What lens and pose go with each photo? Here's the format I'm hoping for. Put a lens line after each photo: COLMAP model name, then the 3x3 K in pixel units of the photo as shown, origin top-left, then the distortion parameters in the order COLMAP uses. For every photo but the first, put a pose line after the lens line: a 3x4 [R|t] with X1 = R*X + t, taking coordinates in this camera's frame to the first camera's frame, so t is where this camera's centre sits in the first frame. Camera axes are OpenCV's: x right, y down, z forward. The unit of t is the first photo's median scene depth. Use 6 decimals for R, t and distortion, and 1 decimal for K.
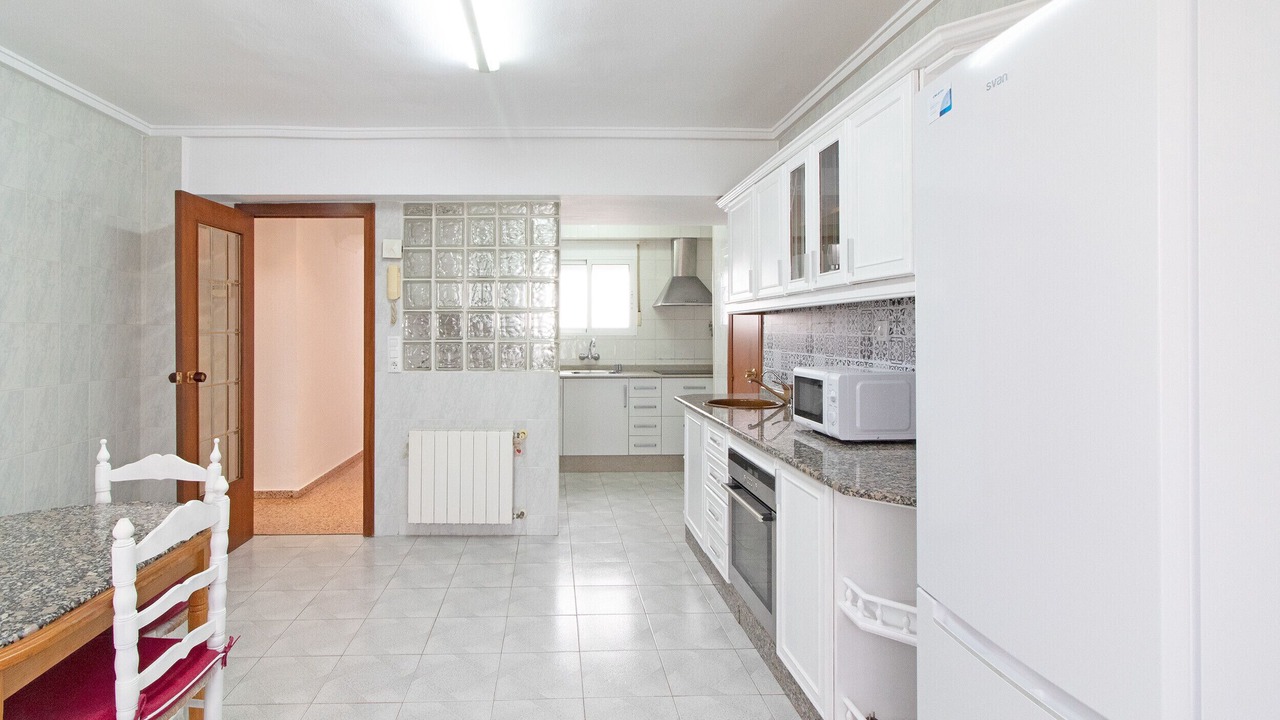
lens RADIAL K [[624.1, 0, 572.7], [0, 624.1, 326.6], [0, 0, 1]] dist [0.002408, 0.000333]
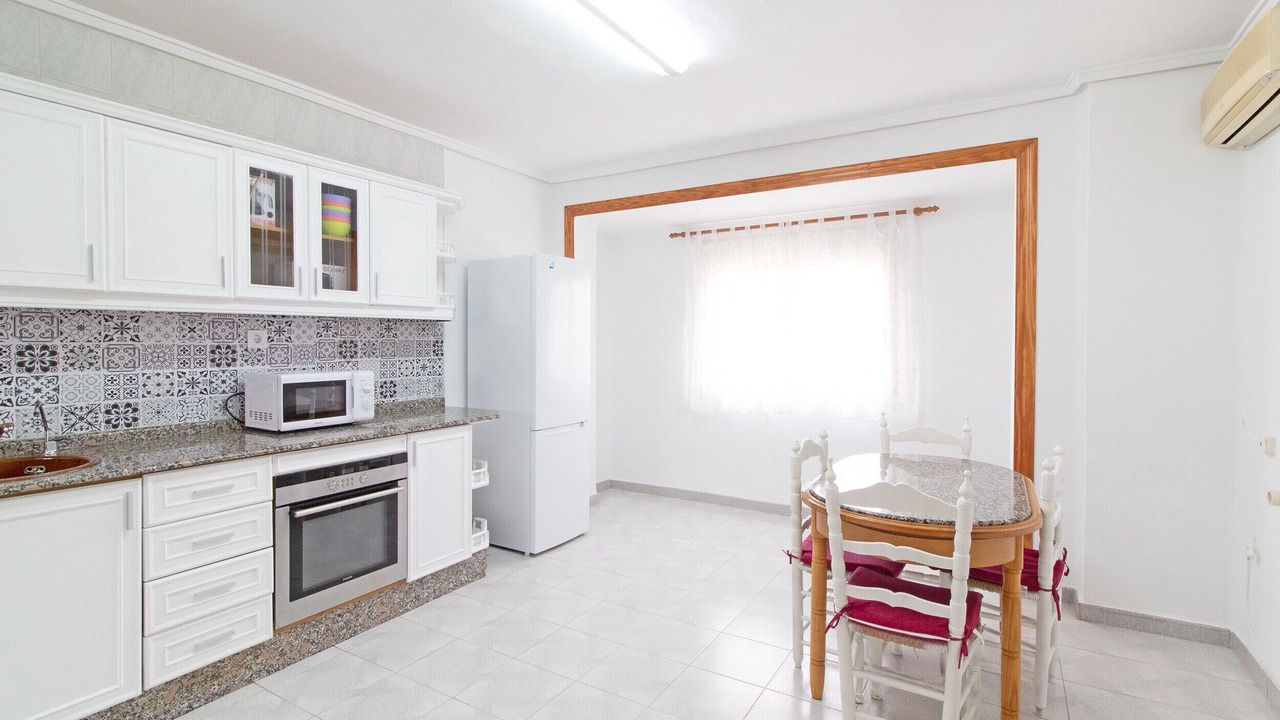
lens RADIAL K [[600.0, 0, 646.5], [0, 600.0, 347.2], [0, 0, 1]] dist [0.001033, 0.000289]
pose [[-0.840475, 0.001985, 0.541847, -0.436196], [0.005864, 0.999968, 0.005433, 0.012792], [-0.541818, 0.007744, -0.840460, 0.997747]]
